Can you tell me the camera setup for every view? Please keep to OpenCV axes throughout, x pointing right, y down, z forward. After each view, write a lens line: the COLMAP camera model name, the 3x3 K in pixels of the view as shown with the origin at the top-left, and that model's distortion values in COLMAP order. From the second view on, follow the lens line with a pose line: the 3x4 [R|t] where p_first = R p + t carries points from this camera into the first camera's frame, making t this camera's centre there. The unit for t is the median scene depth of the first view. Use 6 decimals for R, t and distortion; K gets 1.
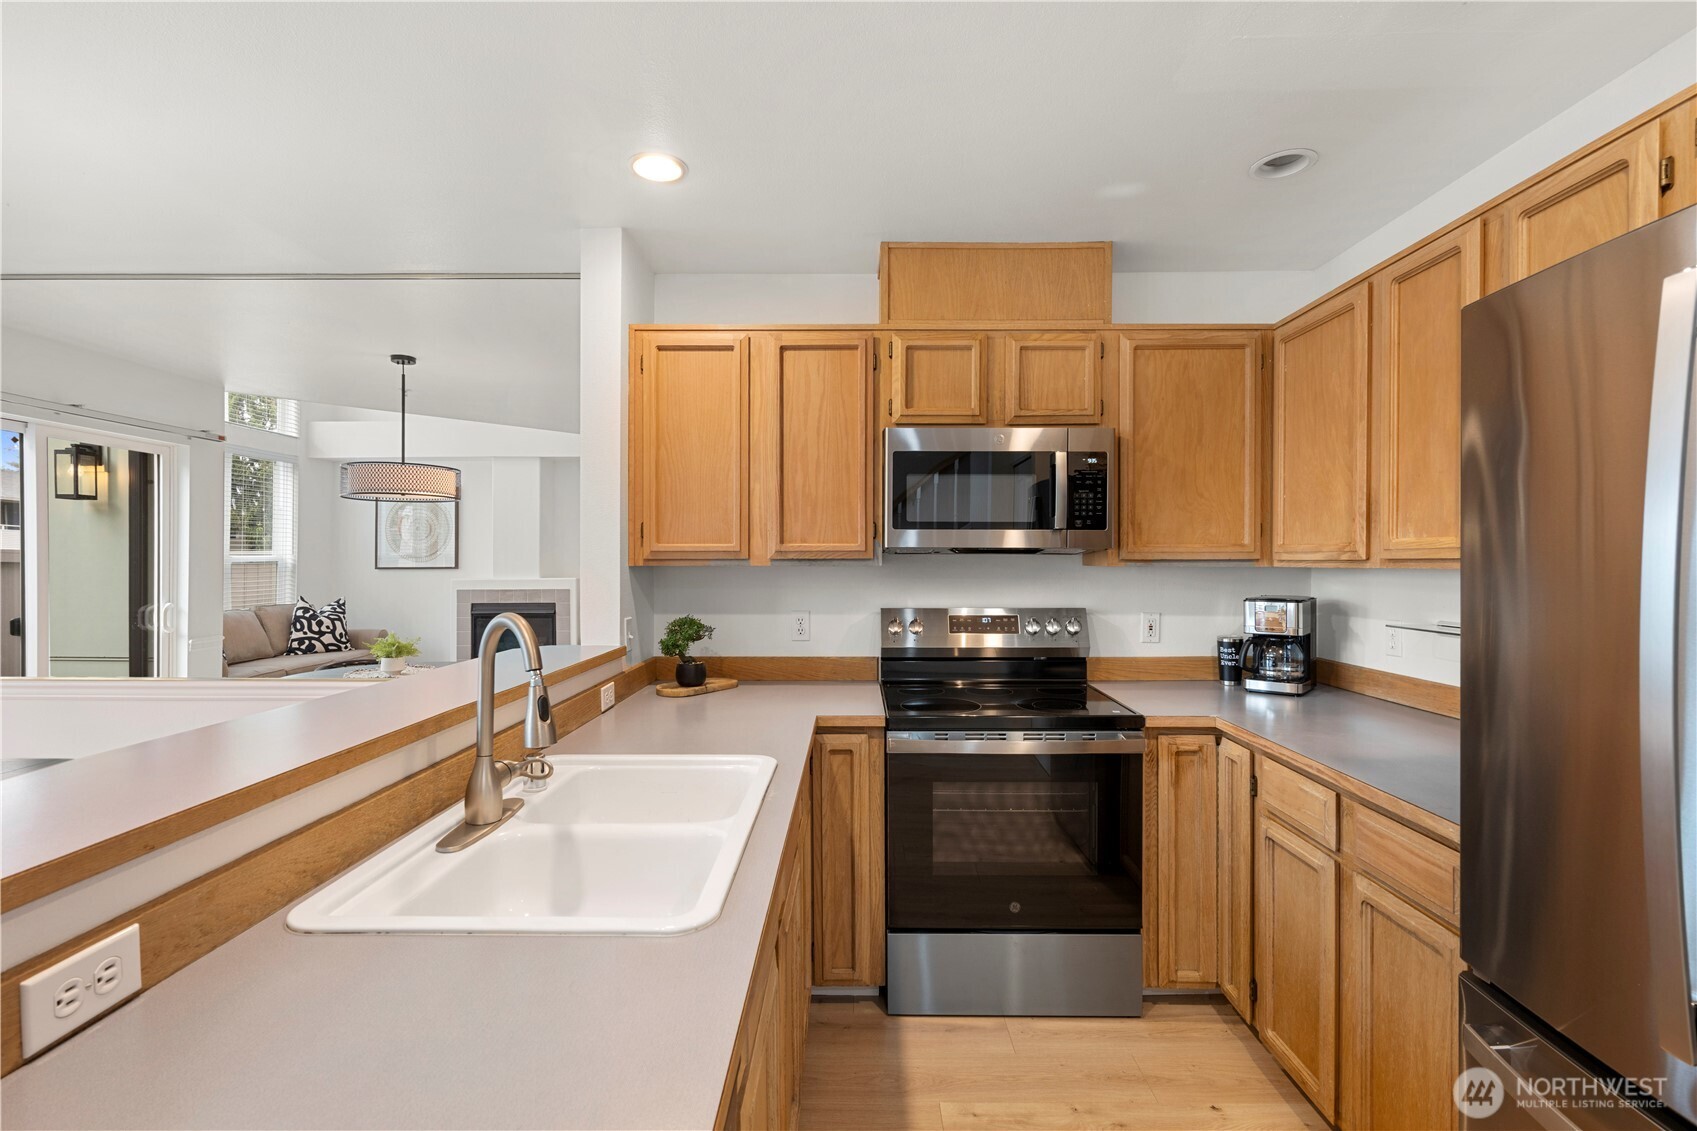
lens RADIAL K [[771.0, 0, 852.3], [0, 771.0, 570.6], [0, 0, 1]] dist [-0.000458, -0.000284]
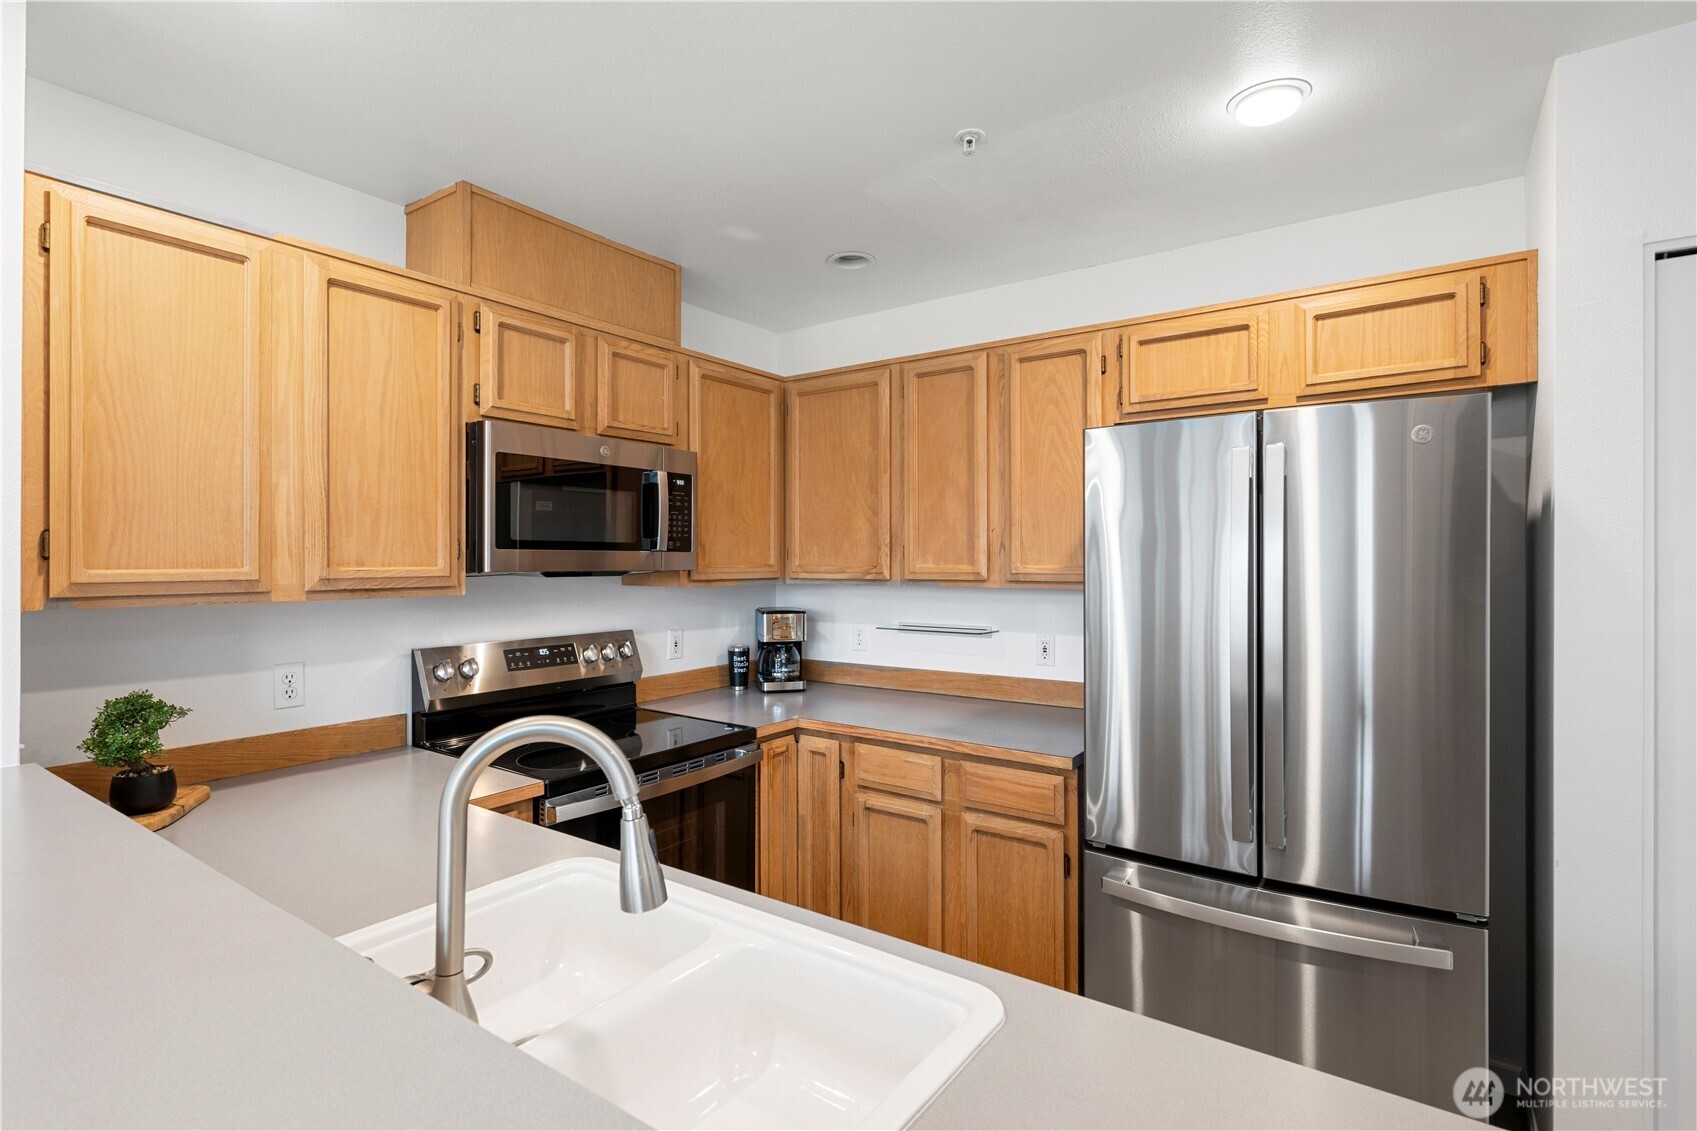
lens RADIAL K [[815.2, 0, 849.0], [0, 815.2, 564.8], [0, 0, 1]] dist [0.000145, -0.000529]
pose [[0.575483, -0.005097, 0.817798, -0.417211], [0.011819, 0.999928, -0.002085, -0.030384], [-0.817728, 0.010865, 0.575502, 0.209453]]
